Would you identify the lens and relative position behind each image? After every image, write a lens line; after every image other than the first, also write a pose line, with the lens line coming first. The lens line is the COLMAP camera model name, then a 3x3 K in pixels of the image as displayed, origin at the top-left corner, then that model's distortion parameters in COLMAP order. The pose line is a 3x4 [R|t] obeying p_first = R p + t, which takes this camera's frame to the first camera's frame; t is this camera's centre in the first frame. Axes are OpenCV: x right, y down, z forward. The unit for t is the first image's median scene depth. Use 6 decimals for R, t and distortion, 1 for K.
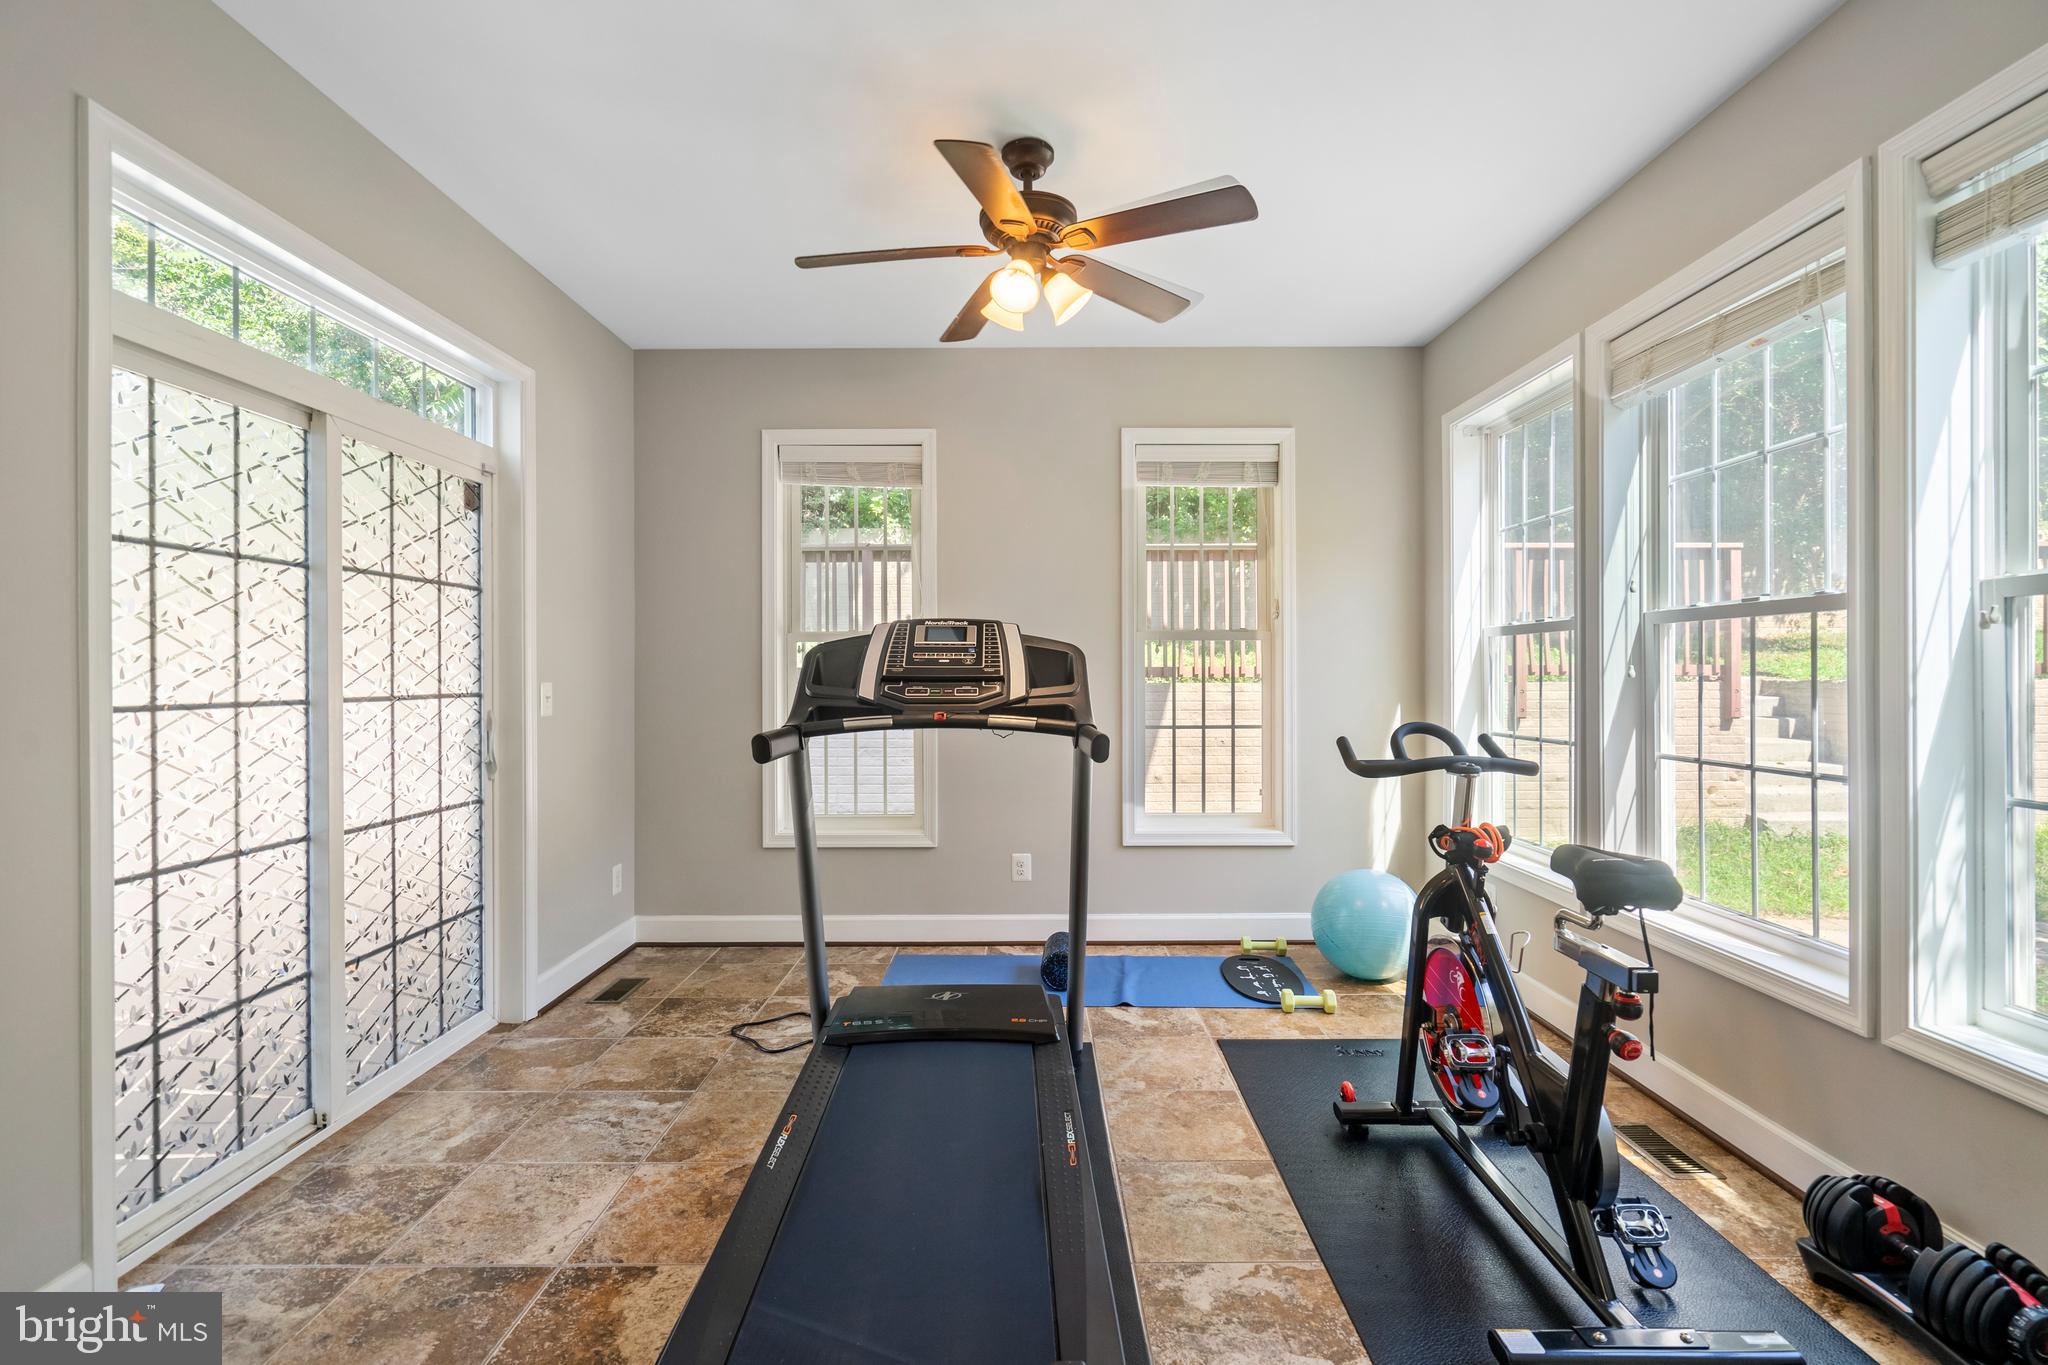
lens RADIAL K [[909.6, 0, 1025.0], [0, 909.6, 696.9], [0, 0, 1]] dist [-0.000116, 0.000173]
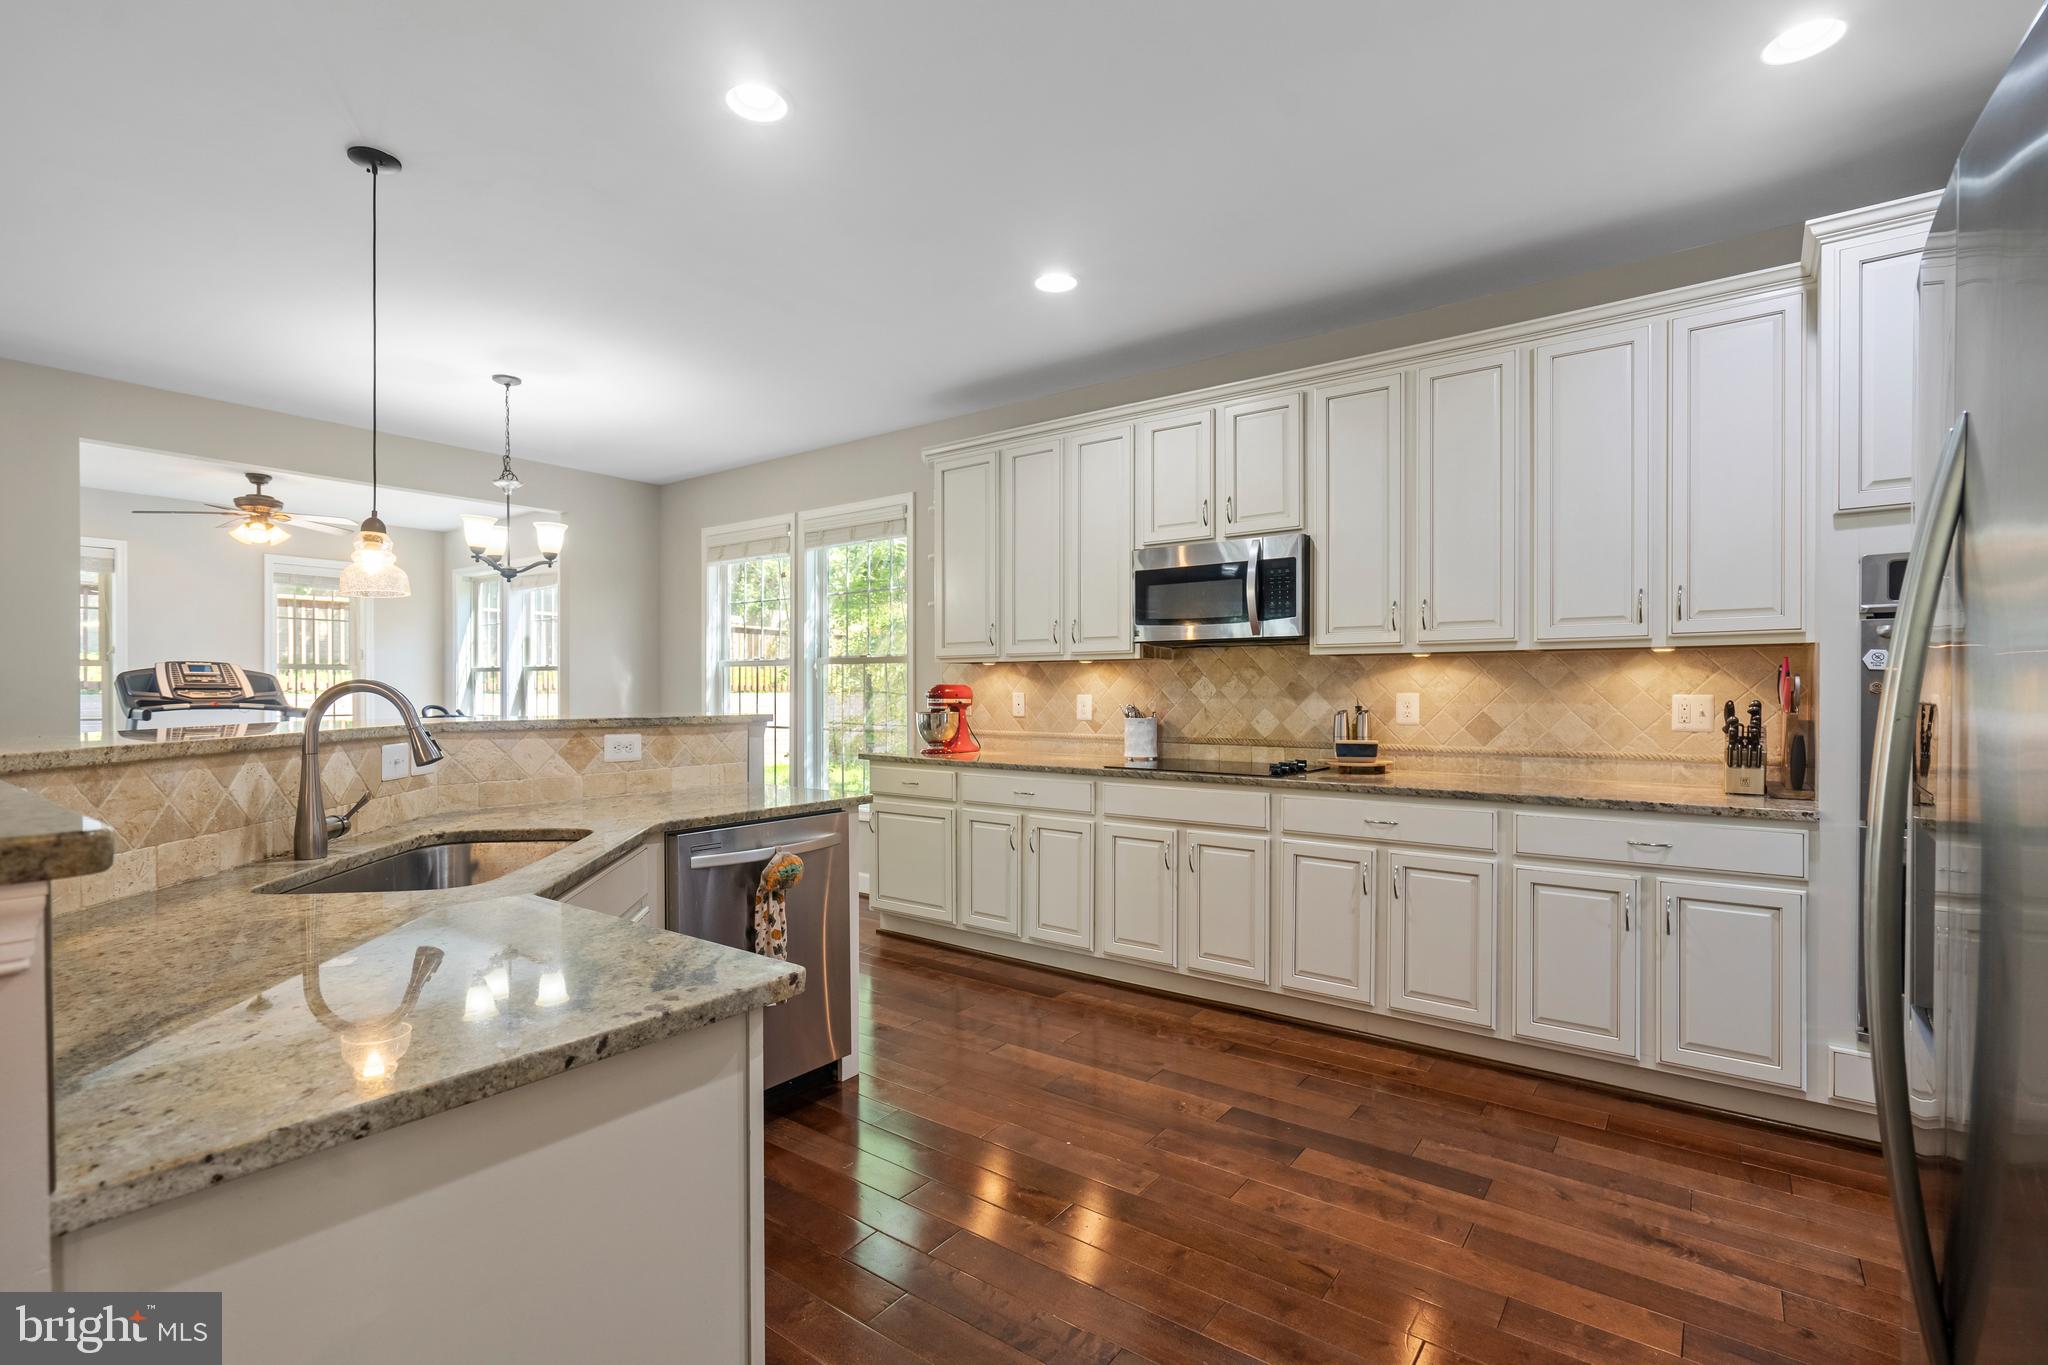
lens RADIAL K [[940.4, 0, 1022.2], [0, 940.4, 695.6], [0, 0, 1]] dist [-0.000143, 0.000018]
pose [[0.603218, 0.003400, 0.797569, -0.743363], [-0.003543, 0.999992, -0.001583, -0.005436], [-0.797569, -0.001871, 0.603225, -2.104726]]
